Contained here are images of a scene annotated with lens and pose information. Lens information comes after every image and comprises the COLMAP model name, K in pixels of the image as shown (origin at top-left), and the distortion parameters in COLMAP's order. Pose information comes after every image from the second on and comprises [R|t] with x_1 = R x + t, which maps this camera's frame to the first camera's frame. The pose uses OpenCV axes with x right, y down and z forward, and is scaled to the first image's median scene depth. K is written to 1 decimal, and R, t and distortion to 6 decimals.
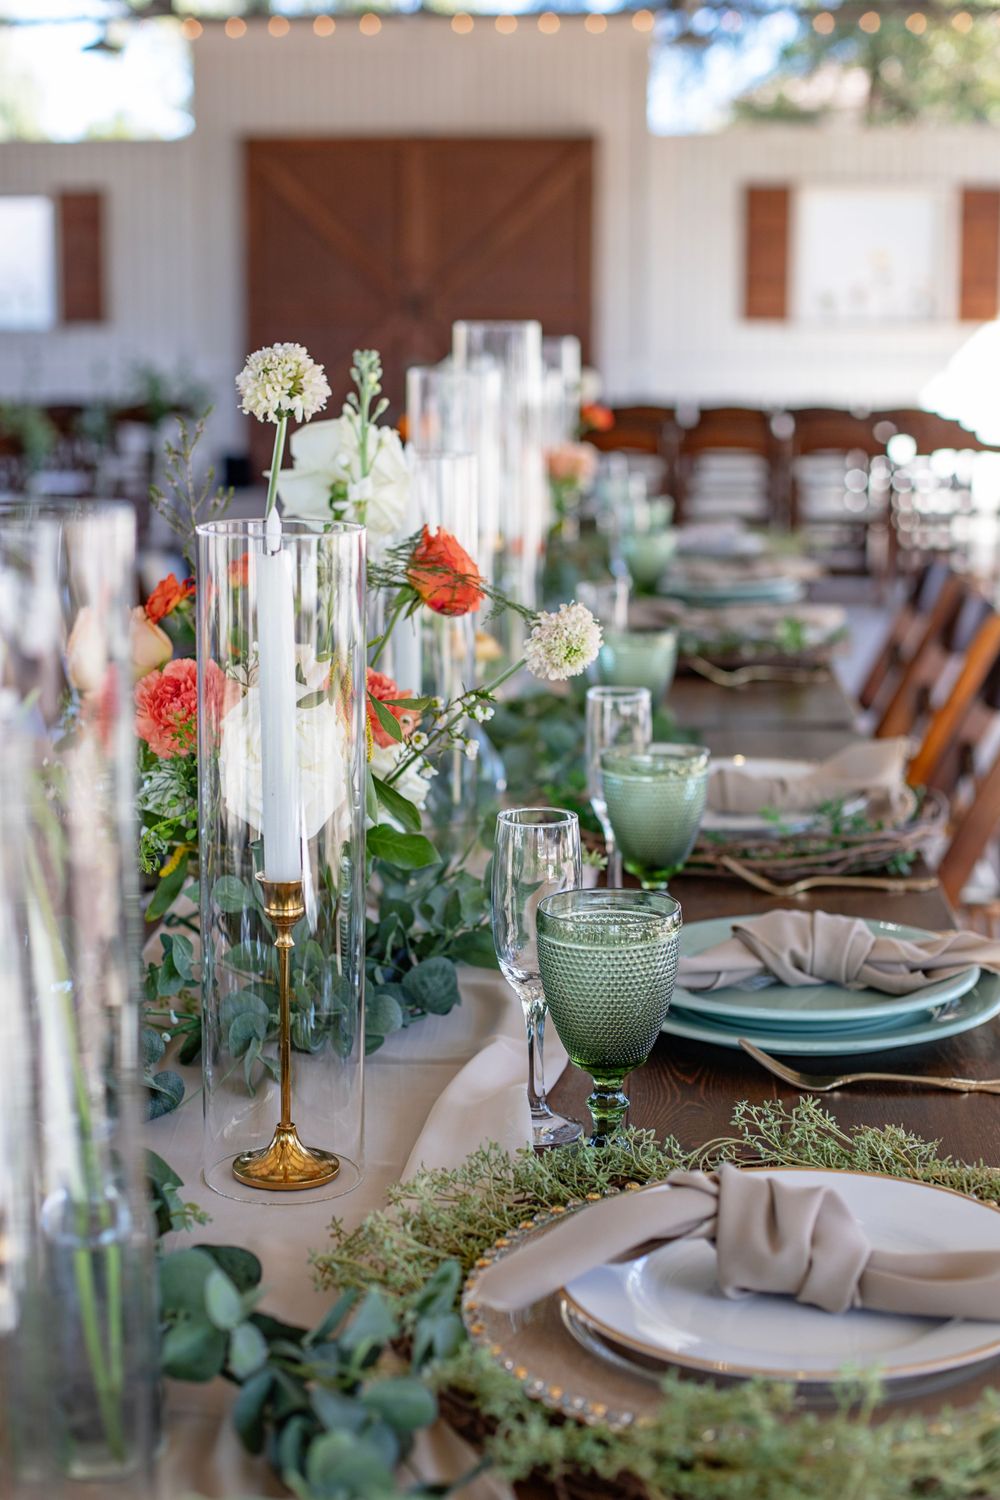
lens RADIAL K [[2077.6, 0, 500.0], [0, 2077.6, 750.0], [0, 0, 1]] dist [-0.155265, 0.044318]
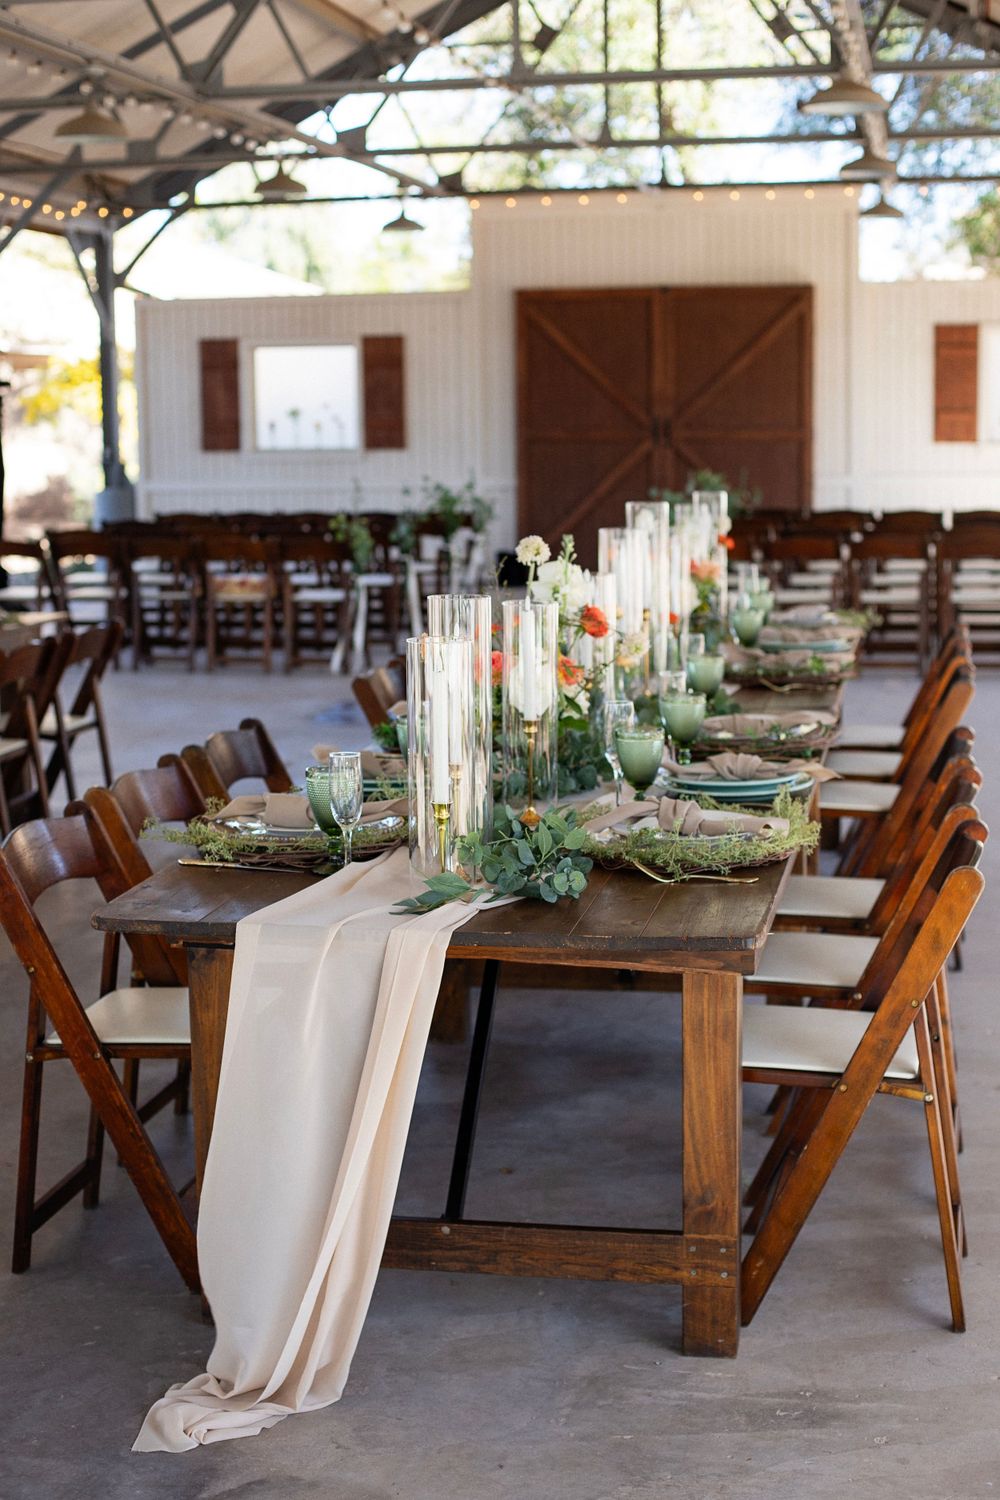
lens RADIAL K [[2077.6, 0, 500.0], [0, 2077.6, 750.0], [0, 0, 1]] dist [-0.155265, 0.044318]
pose [[0.991353, 0.002361, -0.131202, 0.184823], [-0.008178, 0.999006, -0.043813, 0.178940], [0.130969, 0.044507, 0.990387, -1.488671]]
